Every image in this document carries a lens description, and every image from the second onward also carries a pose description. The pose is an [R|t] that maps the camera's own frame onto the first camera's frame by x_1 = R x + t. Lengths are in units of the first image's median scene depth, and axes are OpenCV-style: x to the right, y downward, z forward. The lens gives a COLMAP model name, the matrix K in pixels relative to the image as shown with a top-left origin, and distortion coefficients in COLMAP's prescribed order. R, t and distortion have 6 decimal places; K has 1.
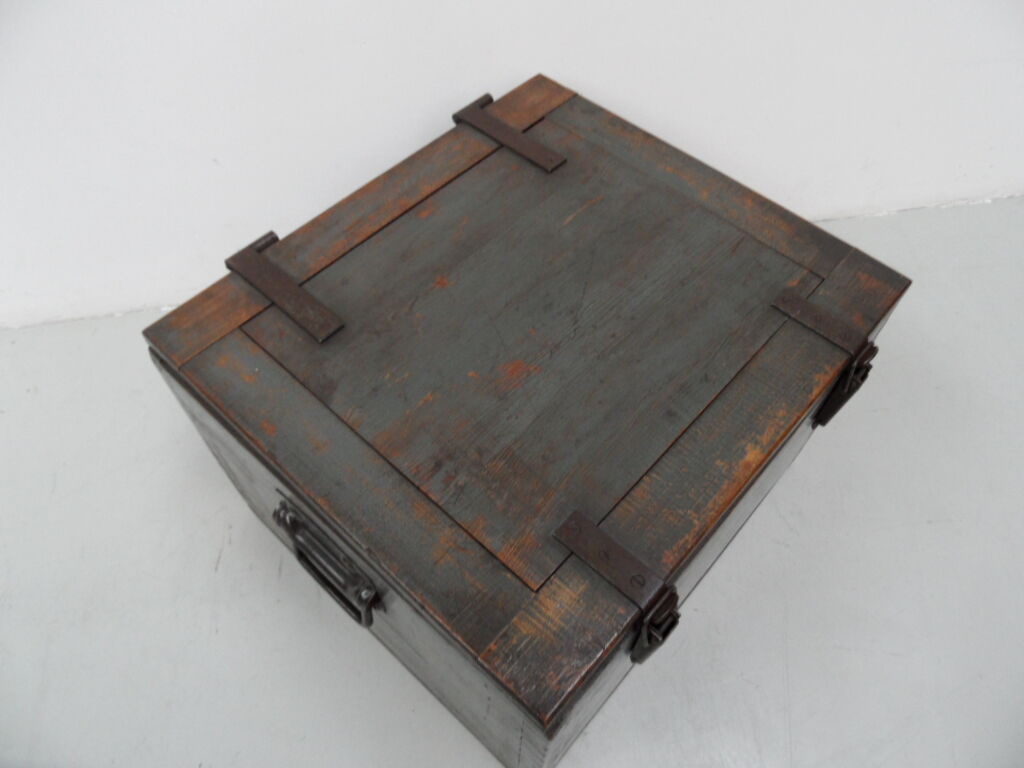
lens RADIAL K [[750.5, 0, 517.2], [0, 750.5, 383.2], [0, 0, 1]] dist [-0.024887, 0.002428]
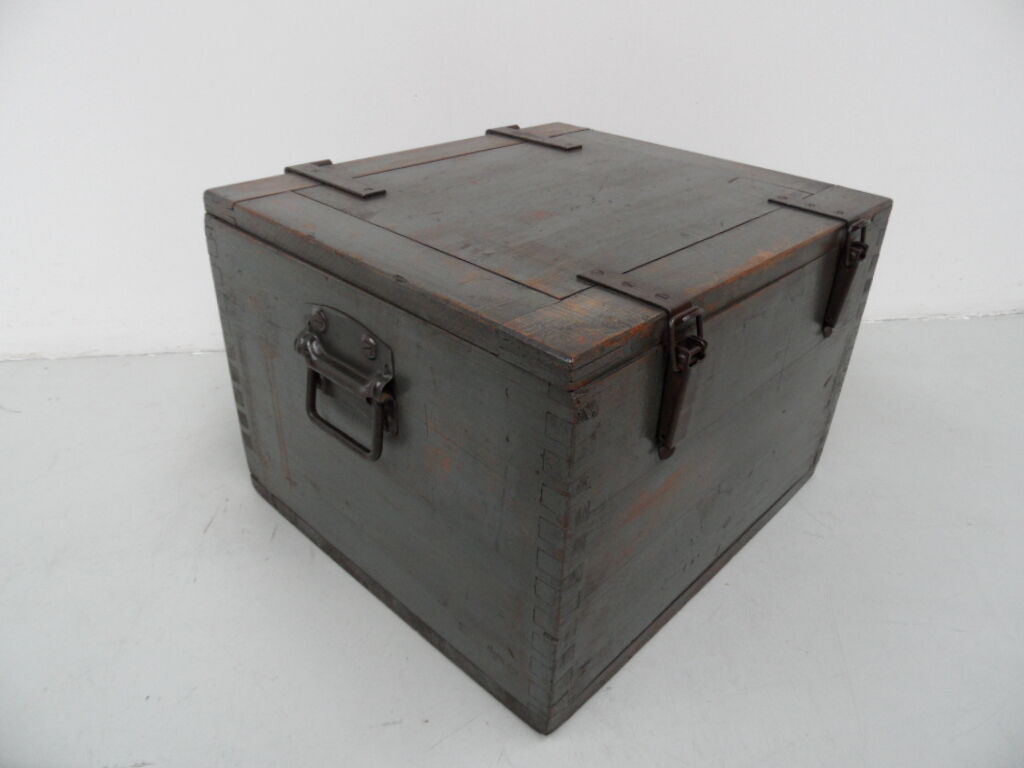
lens RADIAL K [[750.5, 0, 517.2], [0, 750.5, 383.2], [0, 0, 1]] dist [-0.024887, 0.002428]
pose [[0.999536, 0.028598, -0.010444, -0.017588], [-0.030326, 0.904821, -0.424710, 0.727815], [-0.002696, 0.424830, 0.905269, 0.126248]]
